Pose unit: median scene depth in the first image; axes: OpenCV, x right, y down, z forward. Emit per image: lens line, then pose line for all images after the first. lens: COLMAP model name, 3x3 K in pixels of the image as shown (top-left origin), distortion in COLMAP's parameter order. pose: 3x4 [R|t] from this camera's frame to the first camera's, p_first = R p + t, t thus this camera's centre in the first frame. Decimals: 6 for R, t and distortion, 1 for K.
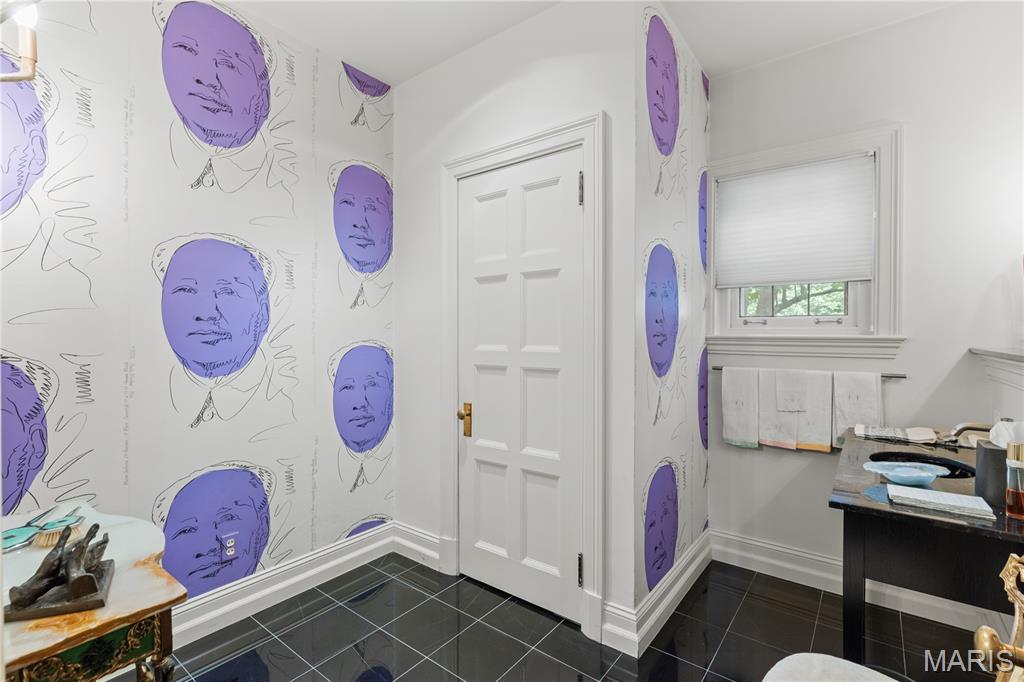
lens RADIAL K [[472.1, 0, 512.1], [0, 472.1, 338.9], [0, 0, 1]] dist [0.000035, -0.000379]
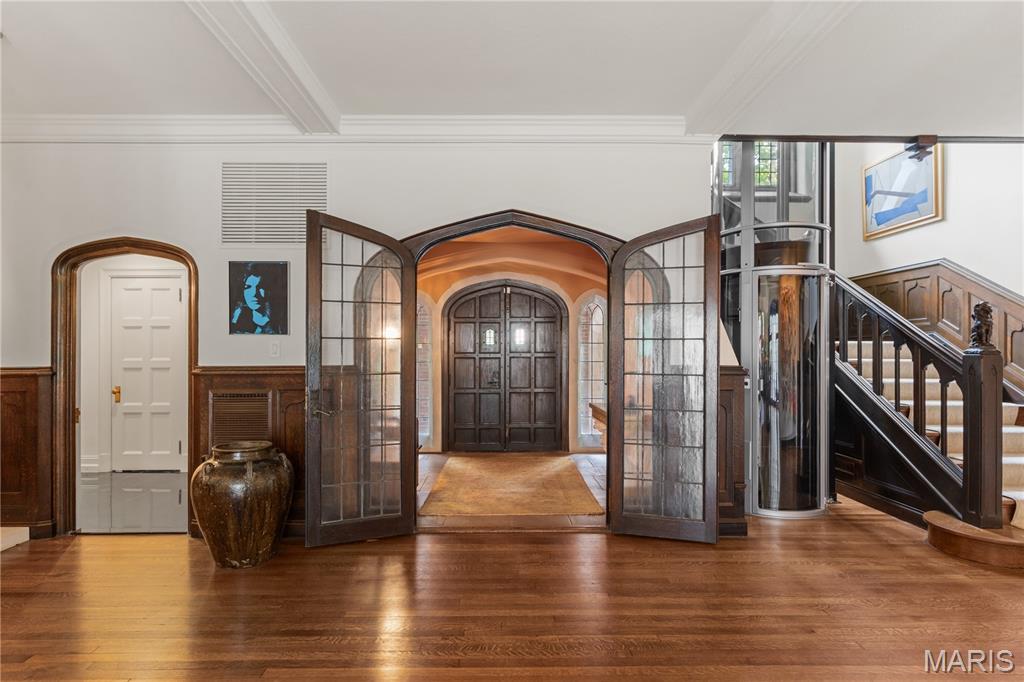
lens RADIAL K [[472.1, 0, 509.3], [0, 472.1, 345.3], [0, 0, 1]] dist [0.000035, -0.000379]
pose [[0.784790, 0.001448, 0.619760, -0.030392], [0.007734, 0.999897, -0.012131, -0.005895], [-0.619714, 0.014314, 0.784697, -1.725479]]
